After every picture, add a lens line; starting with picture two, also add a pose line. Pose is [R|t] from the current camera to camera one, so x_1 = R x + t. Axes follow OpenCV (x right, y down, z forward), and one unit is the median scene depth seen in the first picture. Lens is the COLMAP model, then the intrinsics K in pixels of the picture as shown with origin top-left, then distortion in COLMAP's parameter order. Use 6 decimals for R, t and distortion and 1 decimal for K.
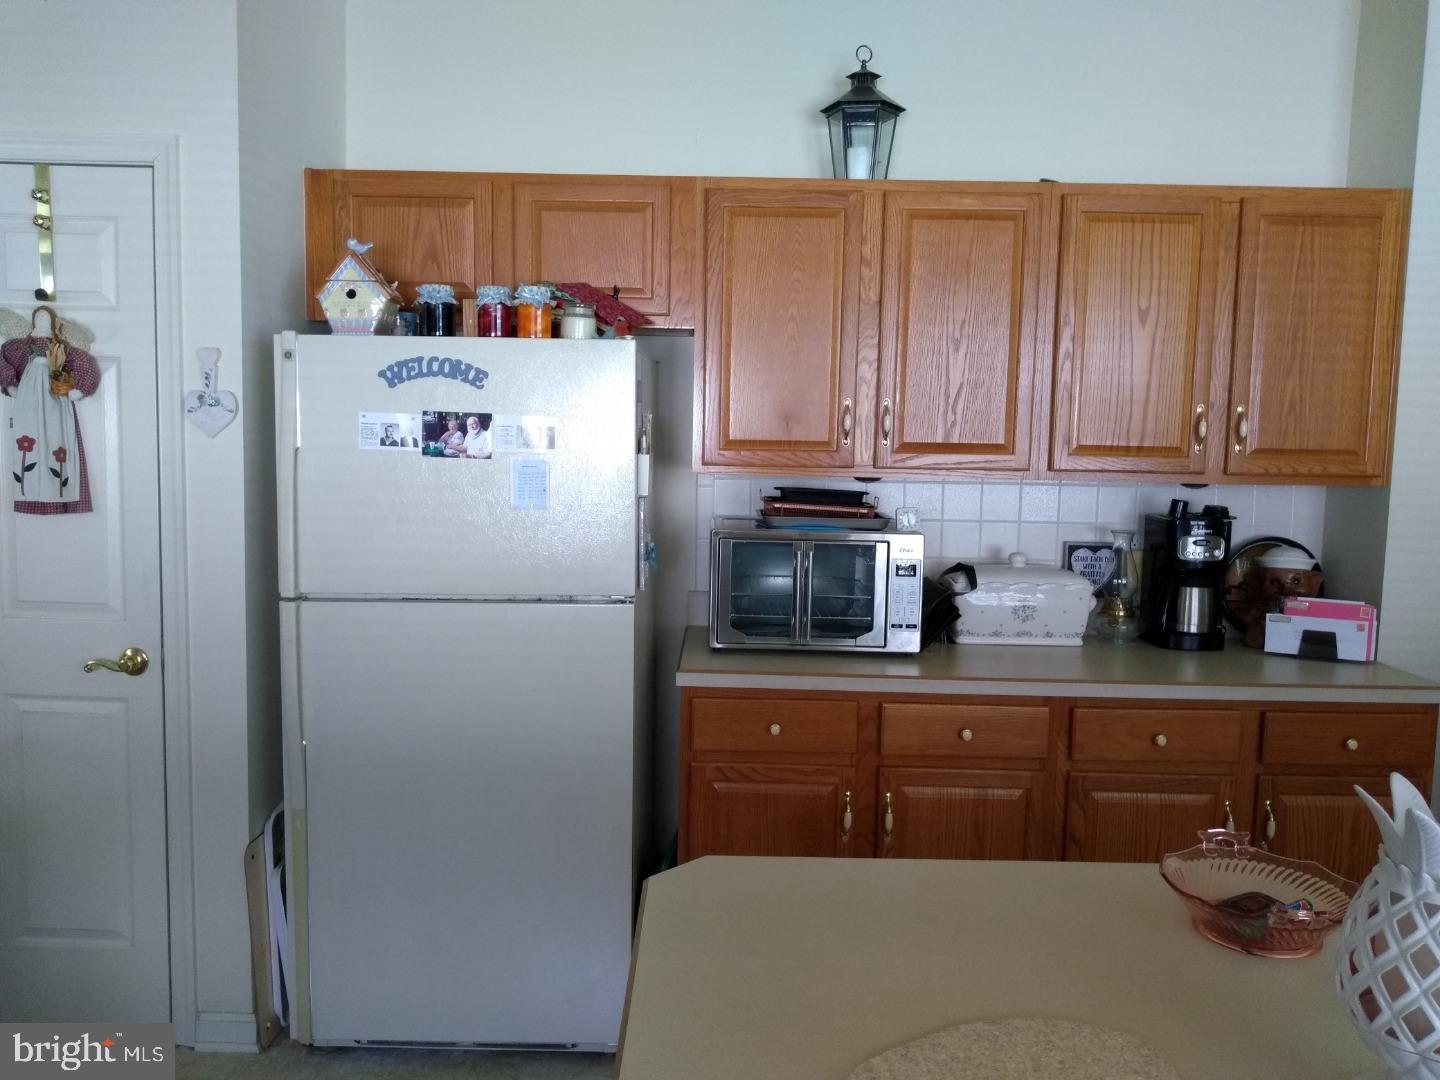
lens RADIAL K [[1164.9, 0, 719.3], [0, 1164.9, 537.5], [0, 0, 1]] dist [-0.008193, -0.010713]
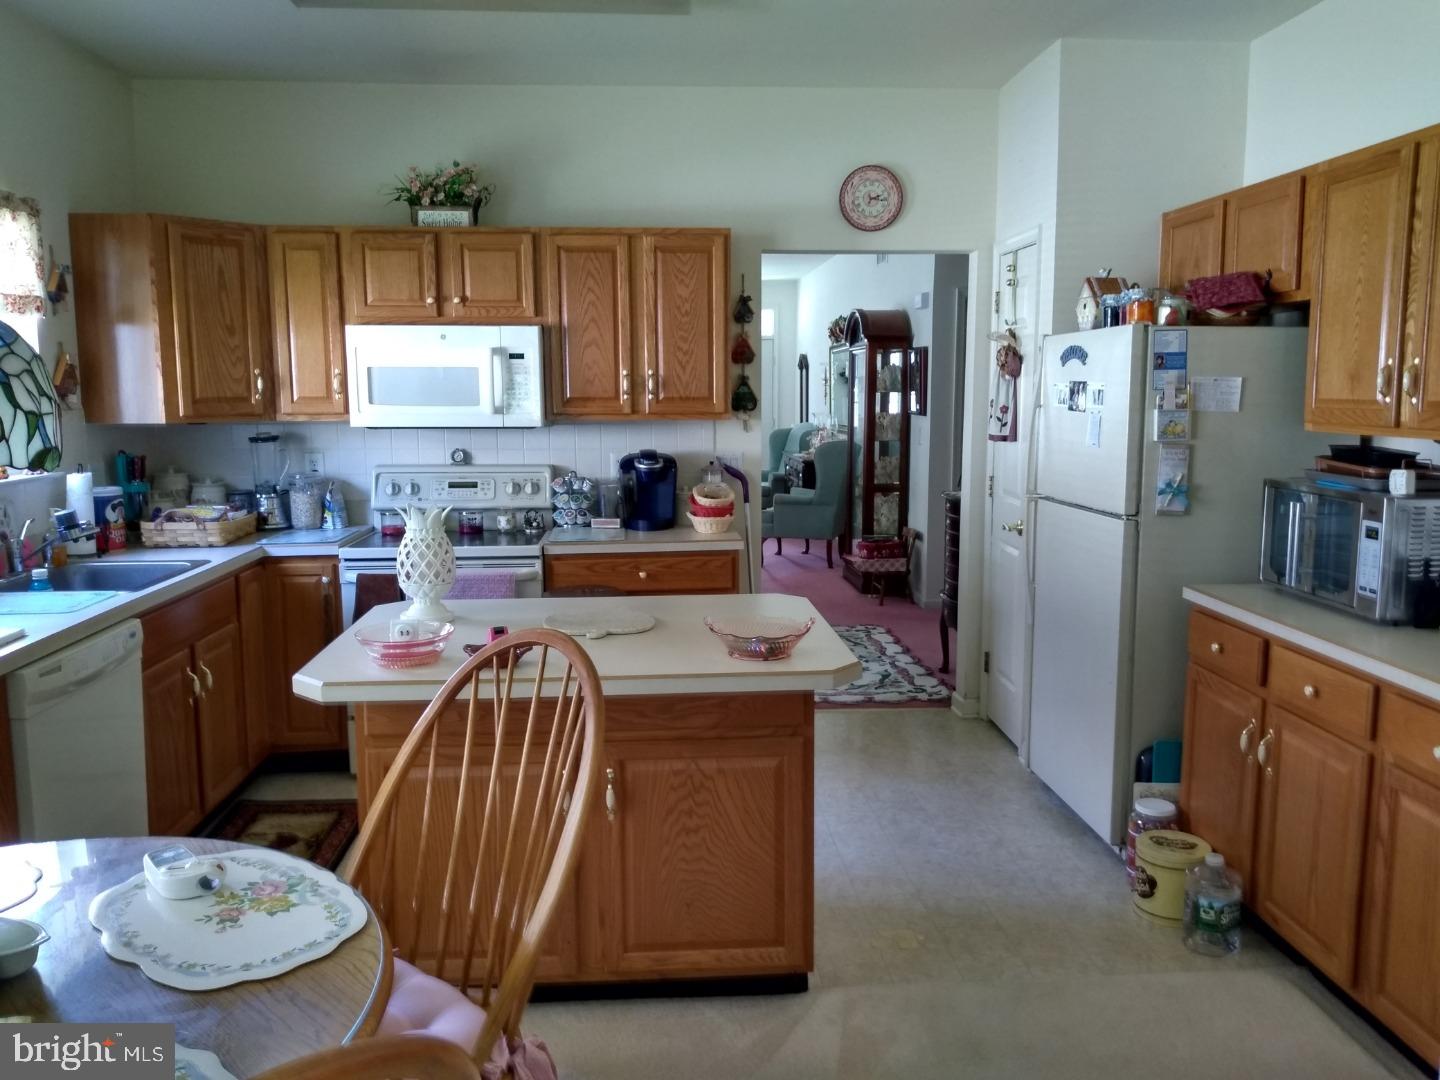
lens RADIAL K [[1164.9, 0, 719.8], [0, 1164.9, 542.6], [0, 0, 1]] dist [-0.008193, -0.010713]
pose [[0.059676, 0.113199, -0.991779, 1.207995], [-0.089130, 0.990185, 0.107654, -0.020277], [0.994231, 0.081972, 0.069180, 0.427868]]
